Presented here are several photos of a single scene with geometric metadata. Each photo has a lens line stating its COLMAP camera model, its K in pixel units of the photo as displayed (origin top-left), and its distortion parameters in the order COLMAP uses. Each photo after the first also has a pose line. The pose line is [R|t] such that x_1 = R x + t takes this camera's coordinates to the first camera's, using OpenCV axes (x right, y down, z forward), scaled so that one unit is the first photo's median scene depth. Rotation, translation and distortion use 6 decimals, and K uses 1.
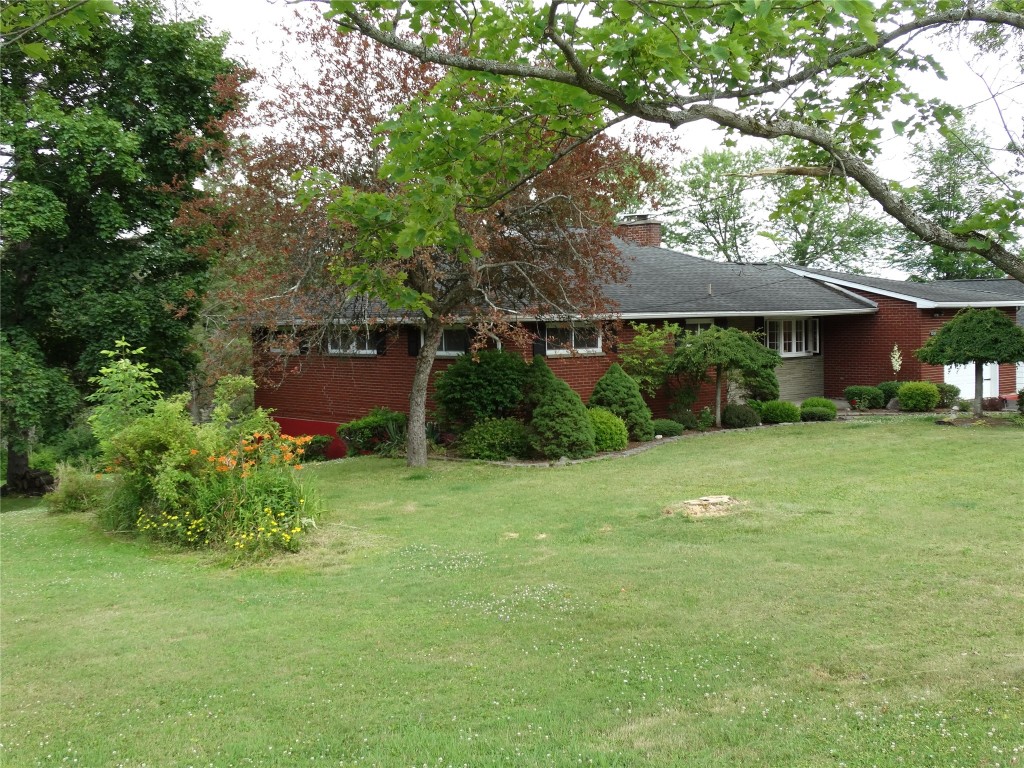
lens RADIAL K [[1200.7, 0, 512.0], [0, 1200.7, 384.0], [0, 0, 1]] dist [-0.010100, -0.050368]
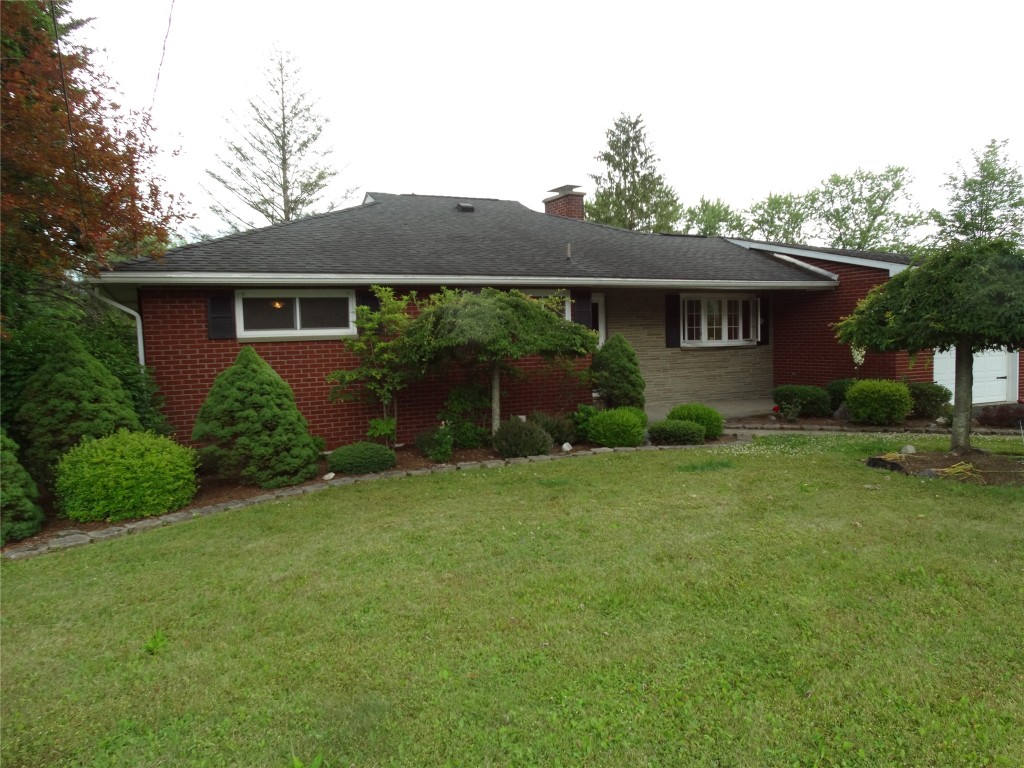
lens RADIAL K [[715.9, 0, 512.0], [0, 715.9, 384.0], [0, 0, 1]] dist [-0.009557, 0.005876]
pose [[0.970896, 0.009643, -0.239306, 0.220550], [-0.006110, 0.999861, 0.015500, -0.004220], [0.239422, -0.013587, 0.970820, 0.526979]]
